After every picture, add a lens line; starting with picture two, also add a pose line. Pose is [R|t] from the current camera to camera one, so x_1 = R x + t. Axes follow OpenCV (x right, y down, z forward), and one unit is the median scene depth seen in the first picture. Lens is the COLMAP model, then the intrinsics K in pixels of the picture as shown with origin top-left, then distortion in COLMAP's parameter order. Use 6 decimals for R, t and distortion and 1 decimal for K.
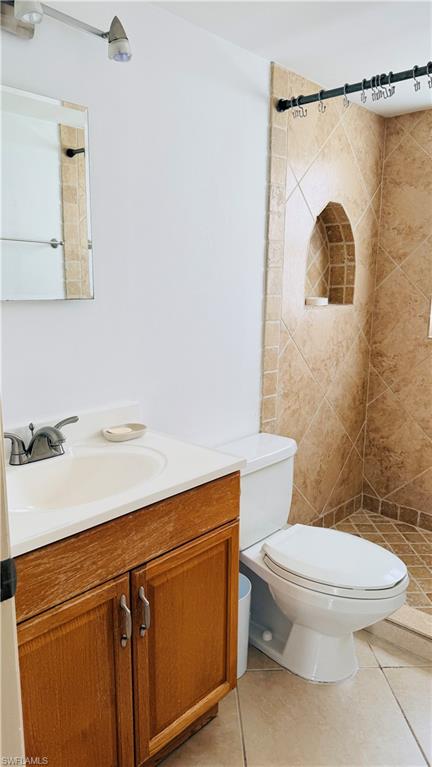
lens RADIAL K [[543.7, 0, 217.0], [0, 543.7, 384.0], [0, 0, 1]] dist [0.121430, -0.197767]
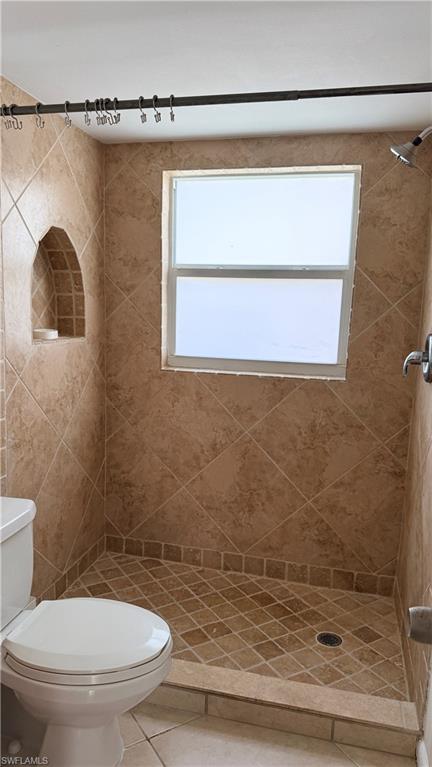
lens RADIAL K [[543.7, 0, 217.0], [0, 543.7, 384.0], [0, 0, 1]] dist [0.121430, -0.197767]
pose [[0.874496, -0.055697, 0.481825, -0.009339], [0.069648, 0.997510, -0.011101, -0.040741], [-0.480007, 0.043266, 0.876197, 0.082488]]
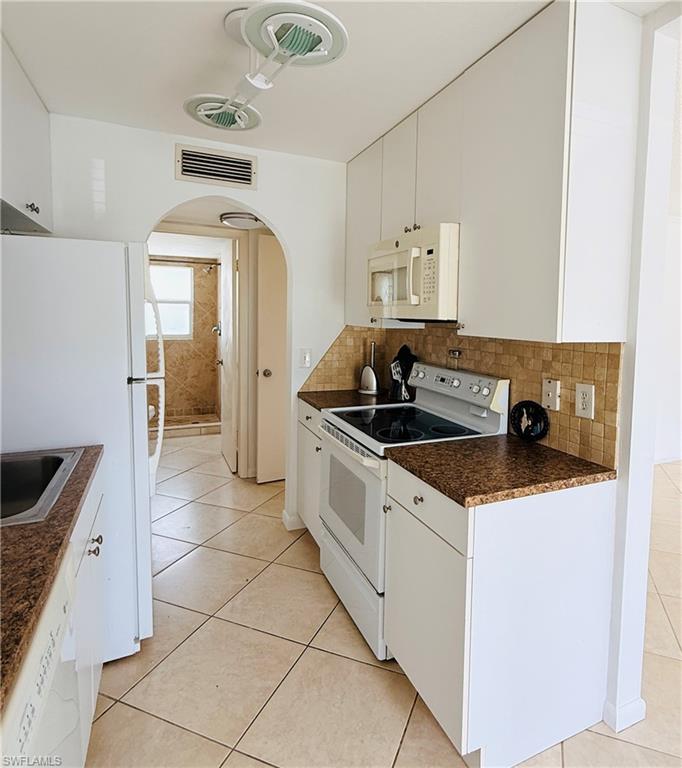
lens RADIAL K [[457.3, 0, 373.4], [0, 457.3, 341.0], [0, 0, 1]] dist [-0.000480, 0.000468]
pose [[0.389494, -0.059288, 0.919119, -1.096803], [0.154141, 0.988048, -0.001586, 0.107913], [-0.908039, 0.142292, 0.393977, -0.900440]]
